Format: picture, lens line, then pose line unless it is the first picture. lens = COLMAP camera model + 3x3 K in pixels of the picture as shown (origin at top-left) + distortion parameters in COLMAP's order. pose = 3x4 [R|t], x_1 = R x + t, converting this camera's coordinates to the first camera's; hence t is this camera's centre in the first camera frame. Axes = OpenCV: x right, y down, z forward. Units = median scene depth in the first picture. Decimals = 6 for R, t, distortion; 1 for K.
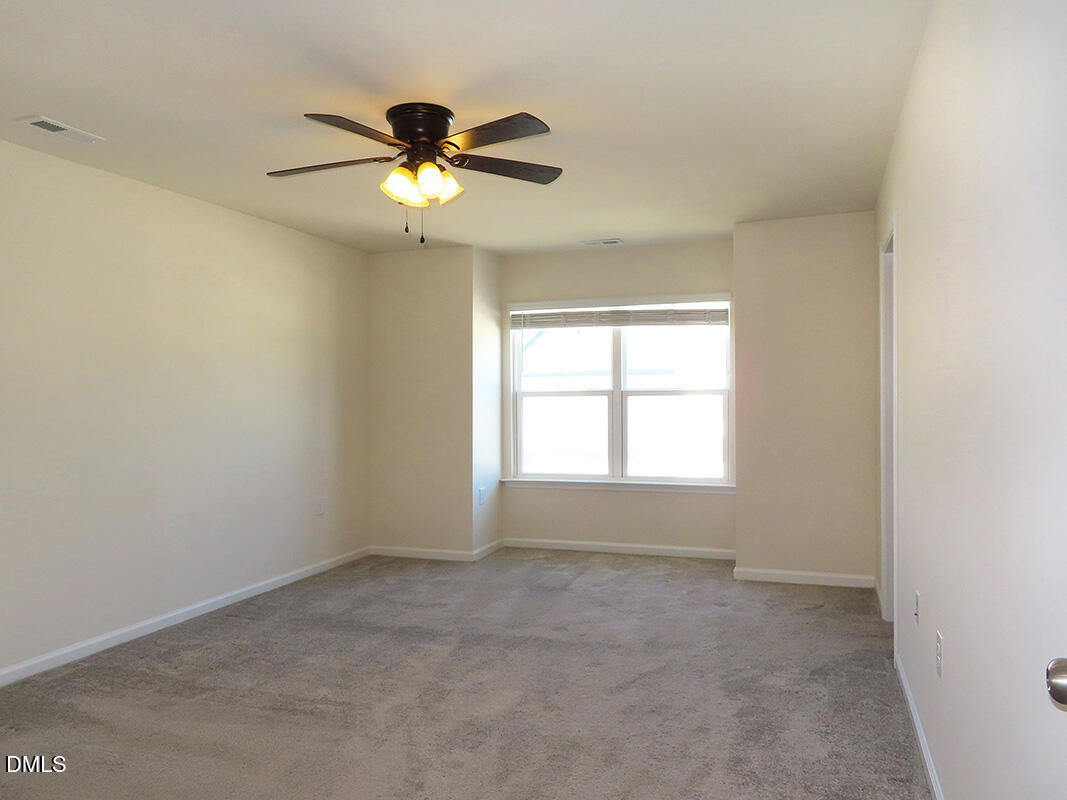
lens RADIAL K [[814.7, 0, 533.5], [0, 814.7, 400.0], [0, 0, 1]] dist [-0.007745, -0.004392]
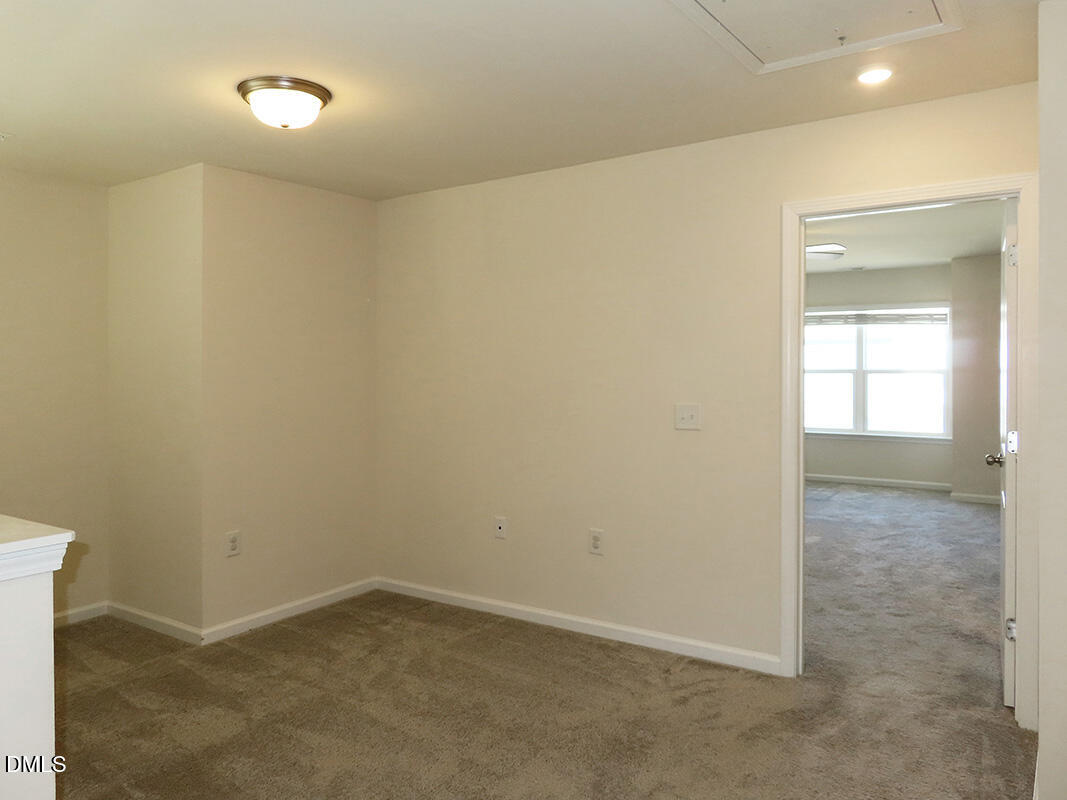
lens RADIAL K [[785.6, 0, 533.5], [0, 785.6, 400.0], [0, 0, 1]] dist [0.003038, 0.000891]
pose [[0.968880, 0.003074, -0.247512, -0.123602], [0.003735, 0.999627, 0.027039, 0.001110], [0.247503, -0.027122, 0.968507, -0.522230]]
